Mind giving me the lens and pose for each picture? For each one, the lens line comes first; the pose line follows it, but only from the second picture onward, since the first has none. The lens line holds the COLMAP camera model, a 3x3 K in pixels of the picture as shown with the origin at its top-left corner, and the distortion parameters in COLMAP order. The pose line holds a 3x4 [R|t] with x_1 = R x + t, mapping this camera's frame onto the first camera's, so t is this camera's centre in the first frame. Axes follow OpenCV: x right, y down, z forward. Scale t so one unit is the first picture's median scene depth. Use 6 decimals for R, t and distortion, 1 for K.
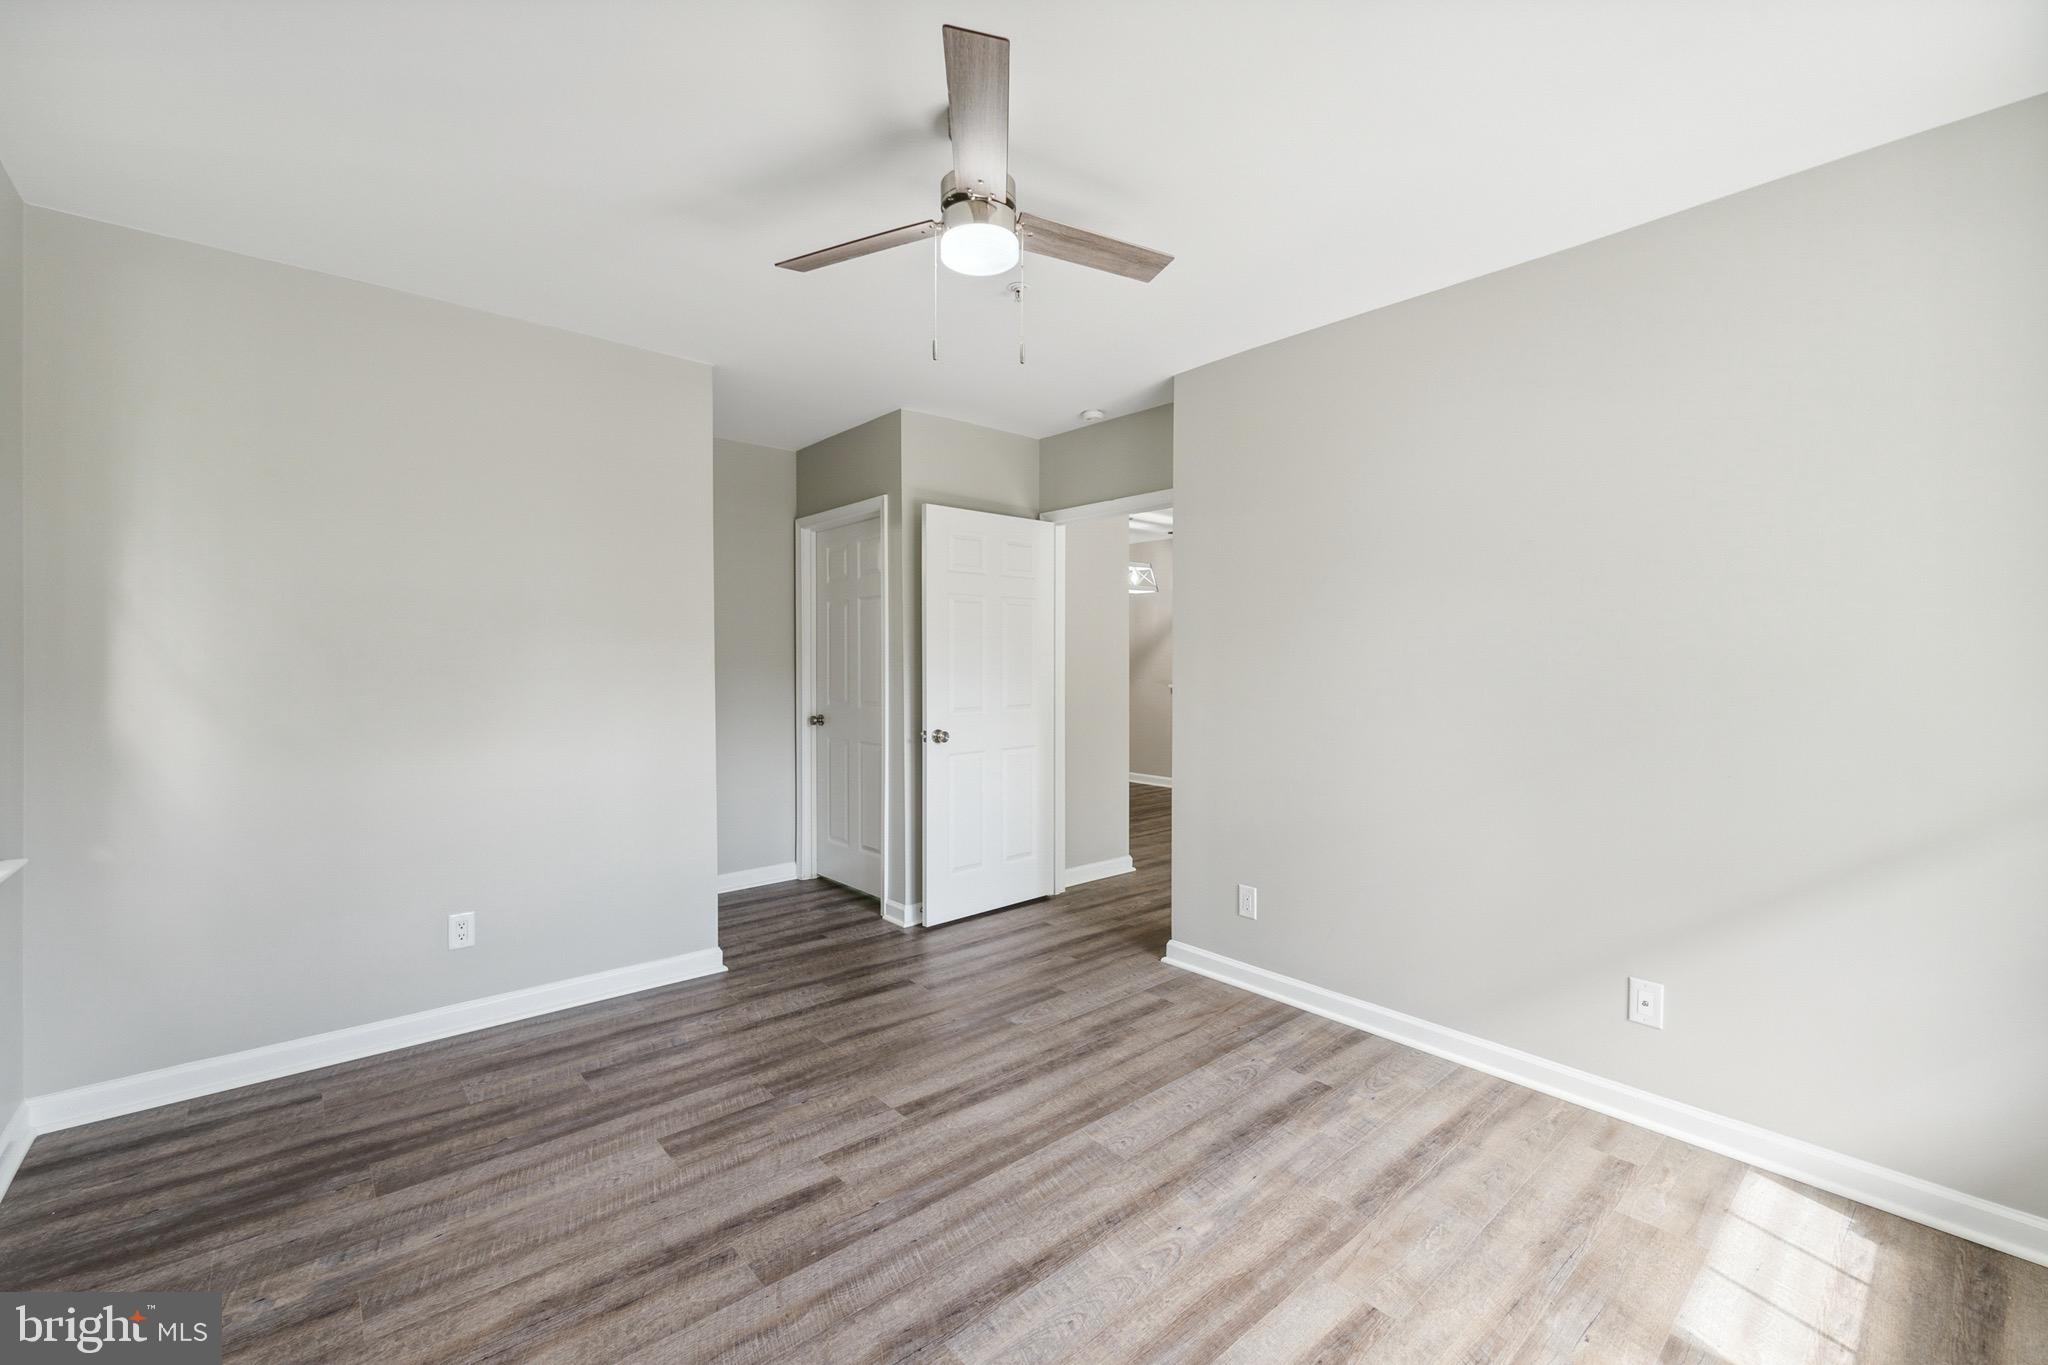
lens RADIAL K [[837.8, 0, 1025.6], [0, 837.8, 668.3], [0, 0, 1]] dist [-0.003326, -0.000185]
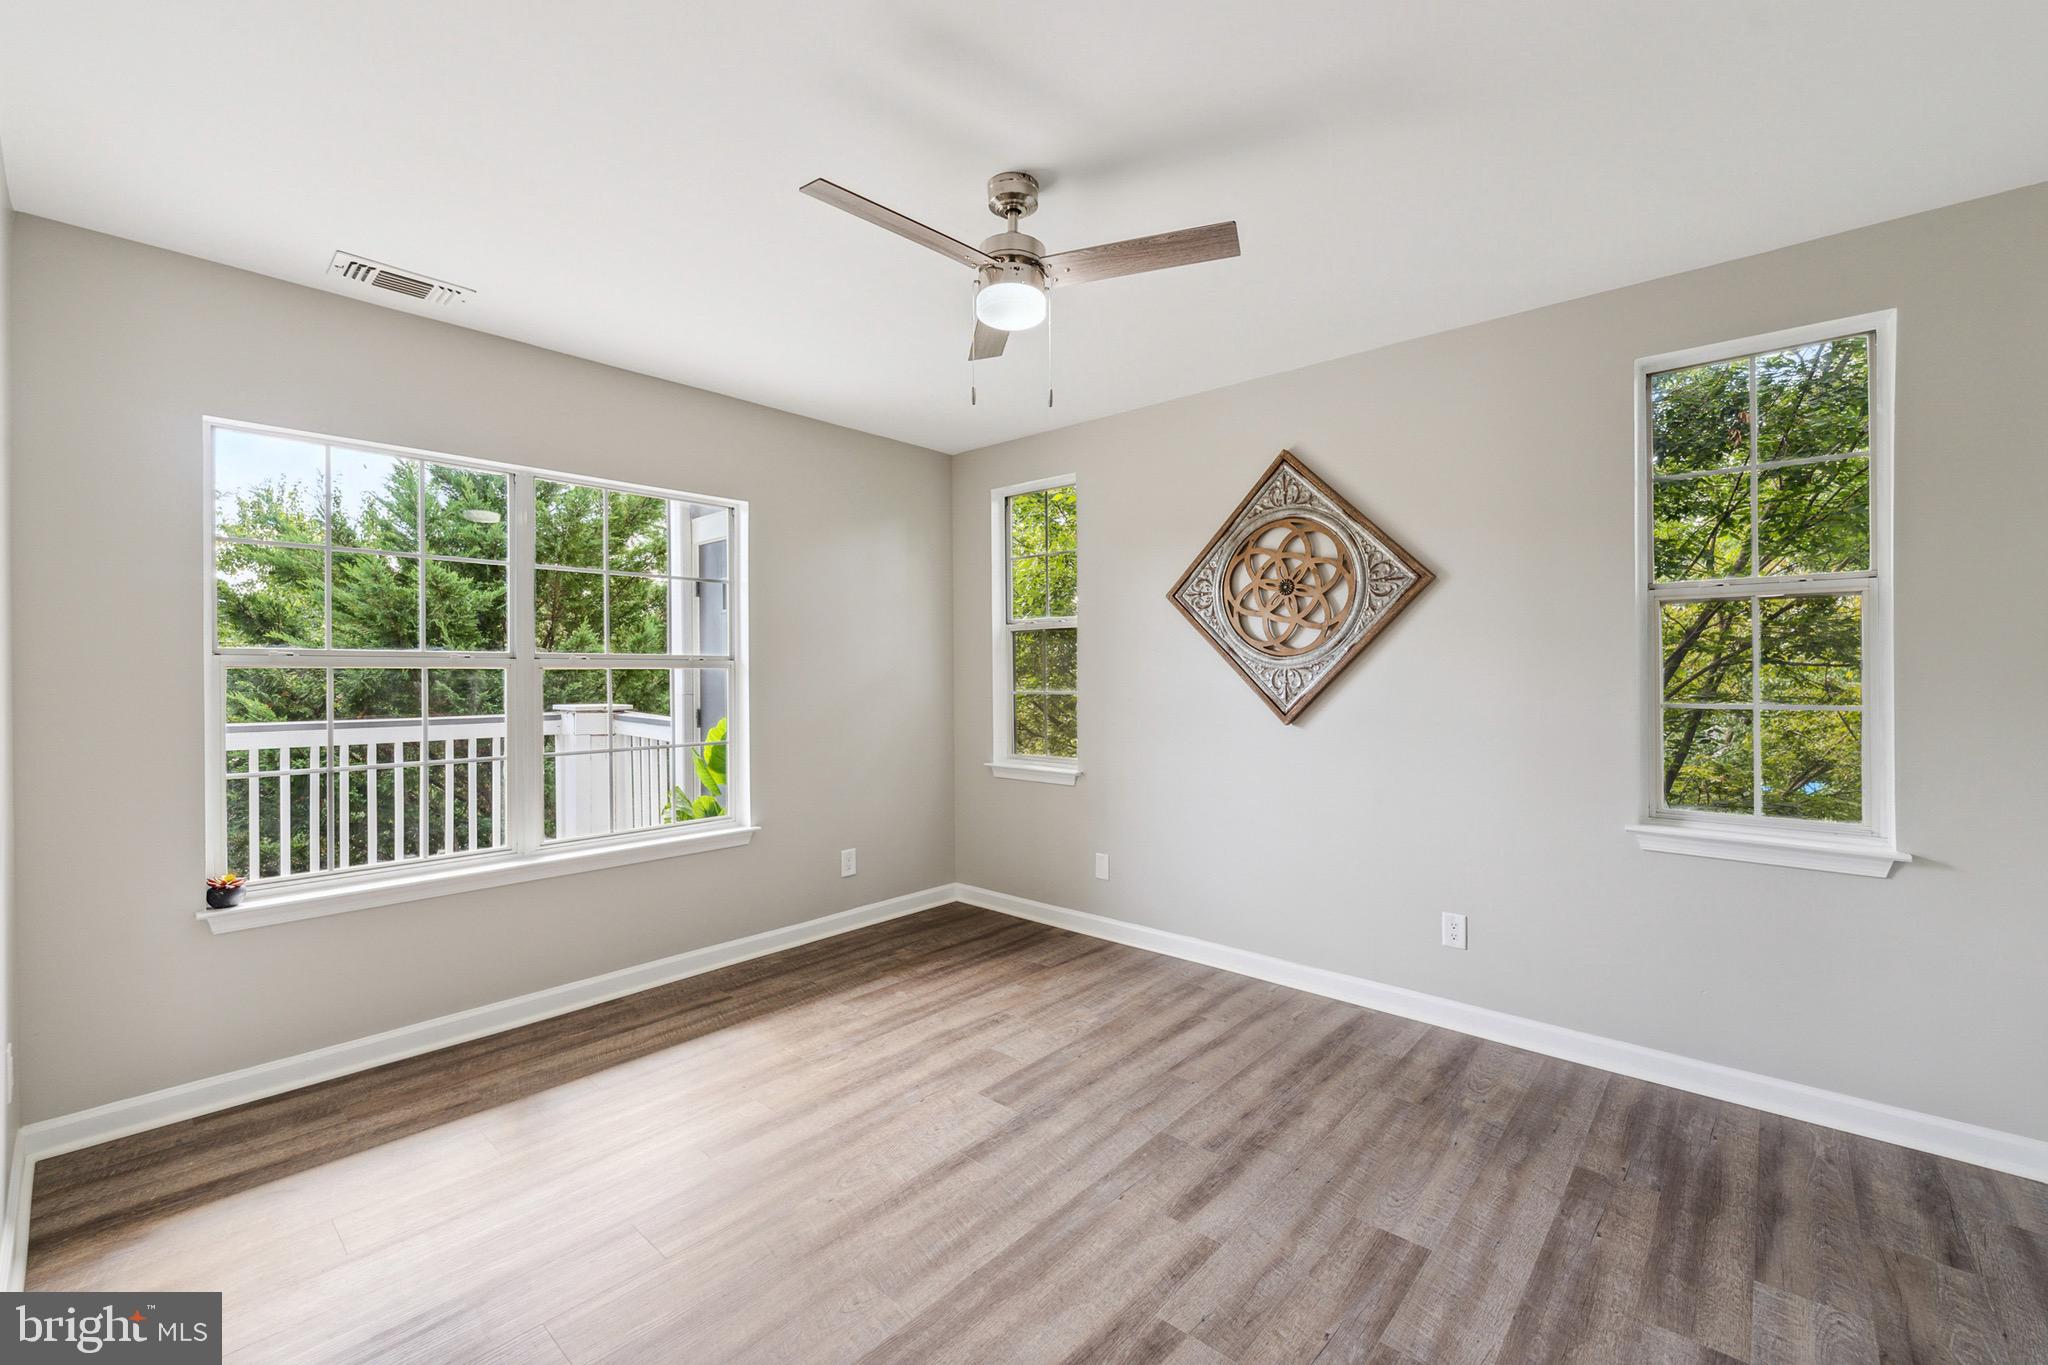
lens RADIAL K [[837.8, 0, 1018.2], [0, 837.8, 668.2], [0, 0, 1]] dist [-0.003326, -0.000185]
pose [[-0.993271, -0.002097, -0.115791, 0.059538], [-0.002164, 0.999998, 0.000457, -0.009976], [0.115790, 0.000704, -0.993274, 1.752050]]
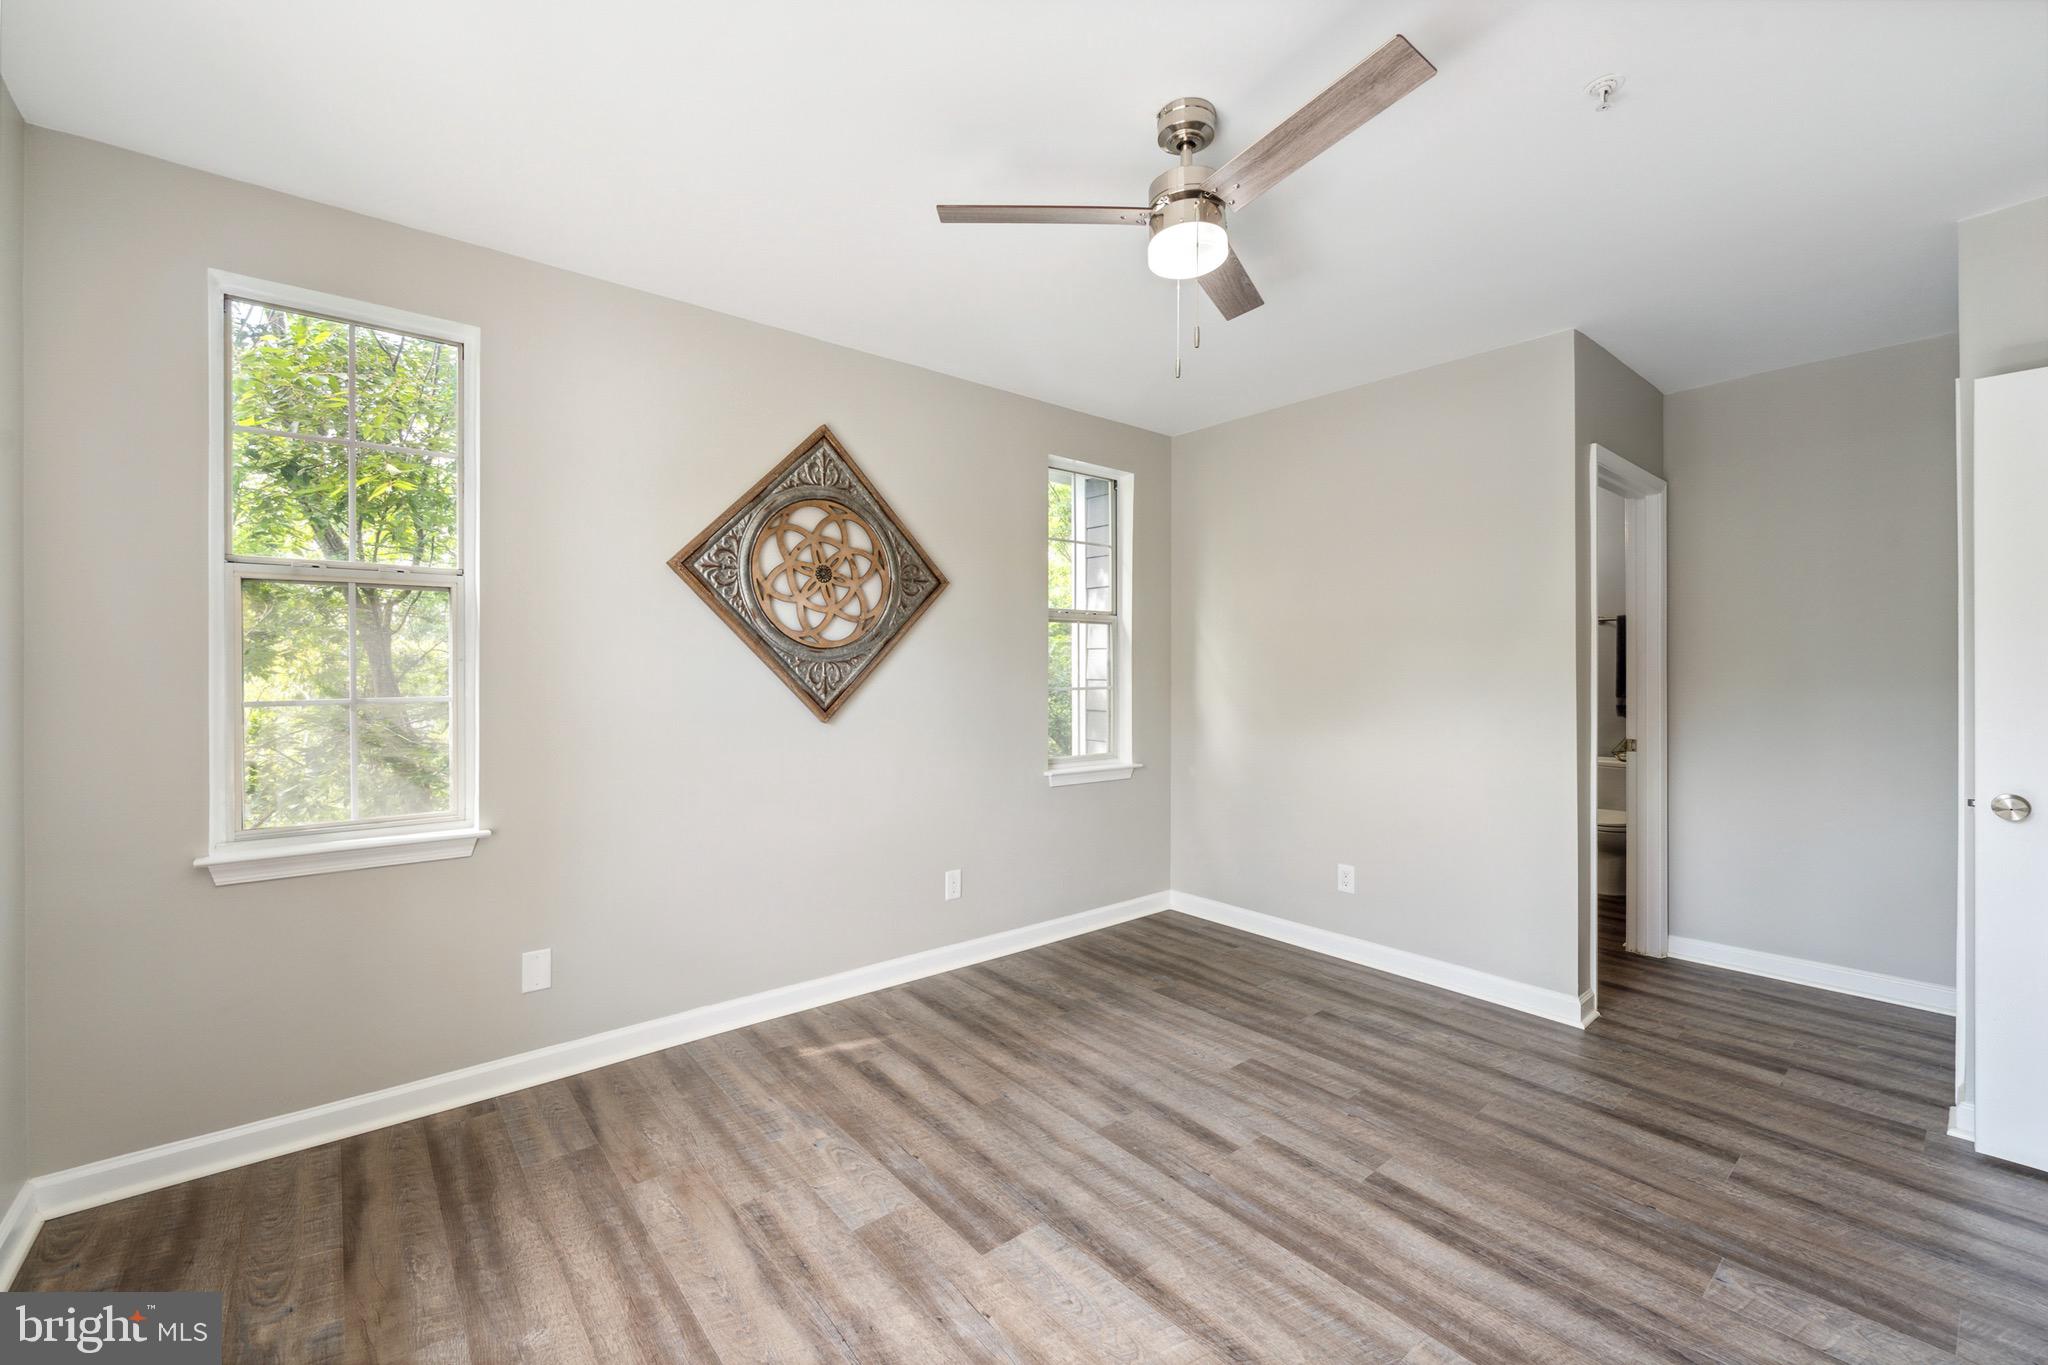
lens RADIAL K [[837.8, 0, 1019.4], [0, 837.8, 663.7], [0, 0, 1]] dist [-0.003326, -0.000185]
pose [[-0.030849, -0.008468, -0.999488, 0.783219], [-0.007965, 0.999934, -0.008226, 0.002258], [0.999492, 0.007707, -0.030915, 0.688744]]
